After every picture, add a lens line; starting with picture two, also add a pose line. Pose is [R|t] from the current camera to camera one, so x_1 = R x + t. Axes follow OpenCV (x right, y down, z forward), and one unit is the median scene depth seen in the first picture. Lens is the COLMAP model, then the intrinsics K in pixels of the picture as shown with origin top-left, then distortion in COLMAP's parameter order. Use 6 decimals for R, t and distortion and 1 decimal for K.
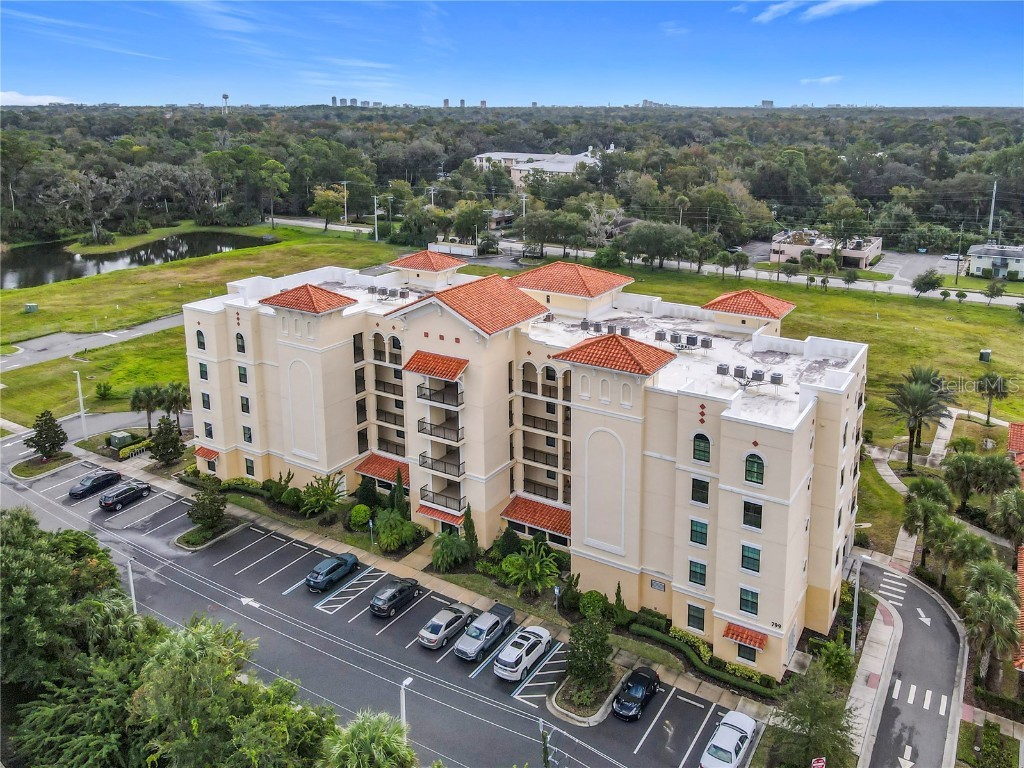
lens RADIAL K [[786.1, 0, 571.8], [0, 786.1, 247.2], [0, 0, 1]] dist [0.005328, -0.000007]
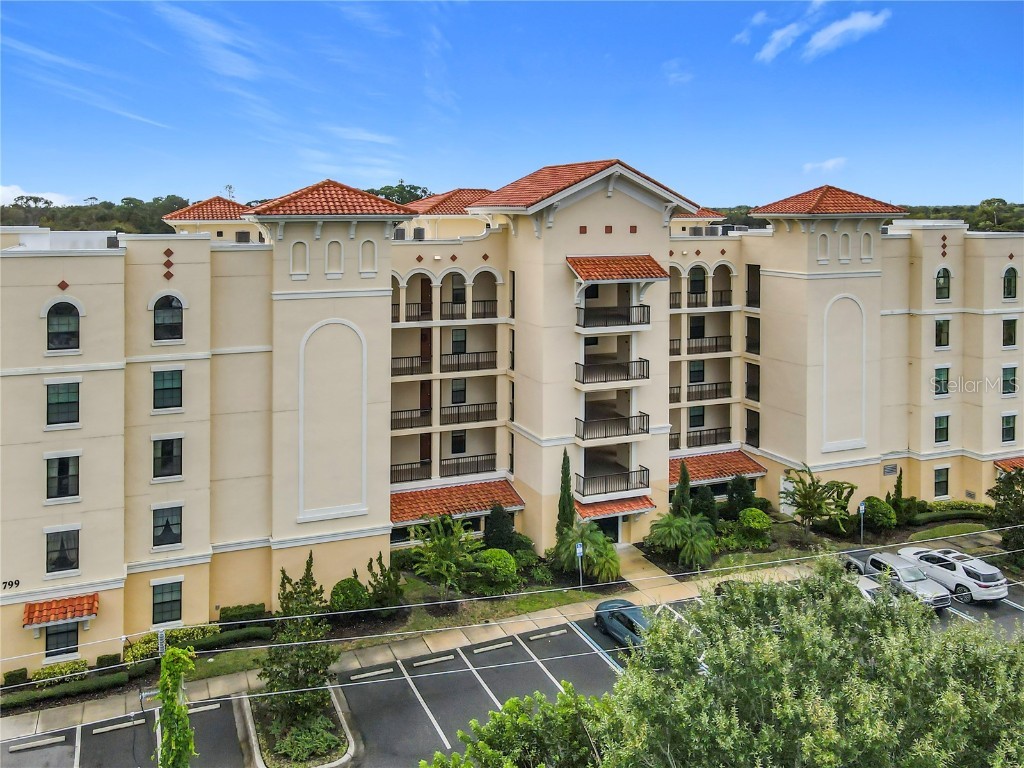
lens RADIAL K [[809.8, 0, 460.3], [0, 809.8, 214.5], [0, 0, 1]] dist [0.017135, -0.003019]
pose [[0.651674, -0.011186, 0.758416, -0.675877], [0.138291, 0.984884, -0.104301, 0.135954], [-0.745786, 0.172853, 0.643371, 0.552124]]
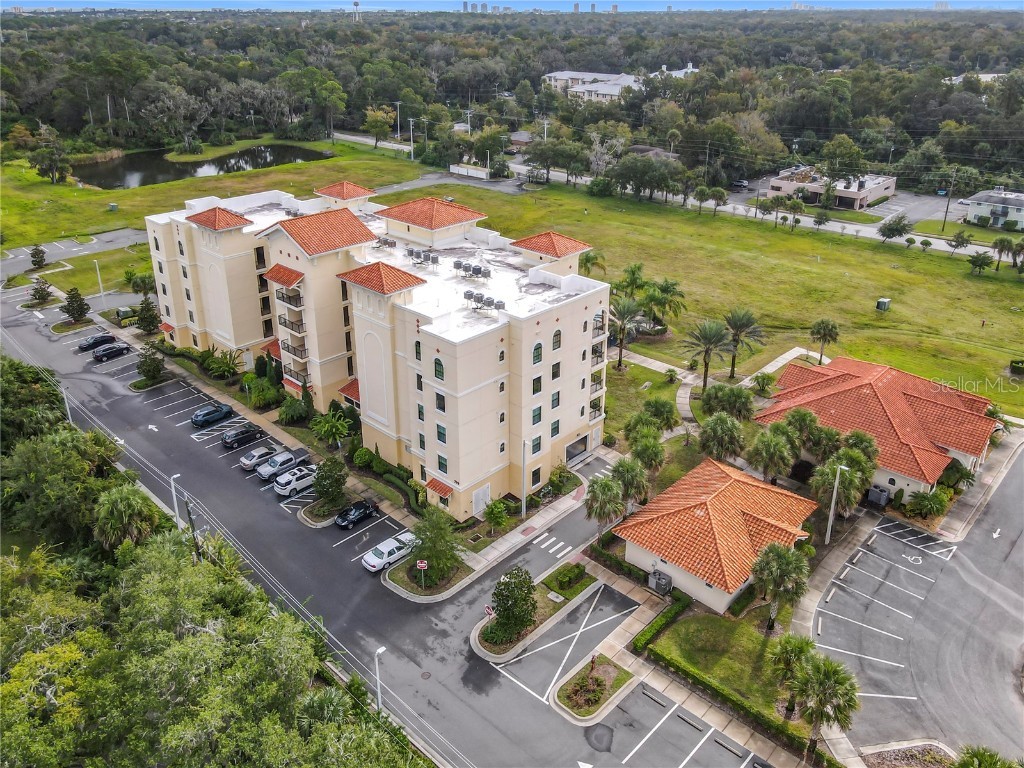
lens RADIAL K [[782.0, 0, 511.3], [0, 782.0, 293.7], [0, 0, 1]] dist [0.013069, 0.001906]
pose [[0.972107, 0.077073, -0.221513, 0.421323], [-0.038677, 0.984212, 0.172714, -0.053020], [0.231327, -0.159329, 0.959741, -0.152528]]
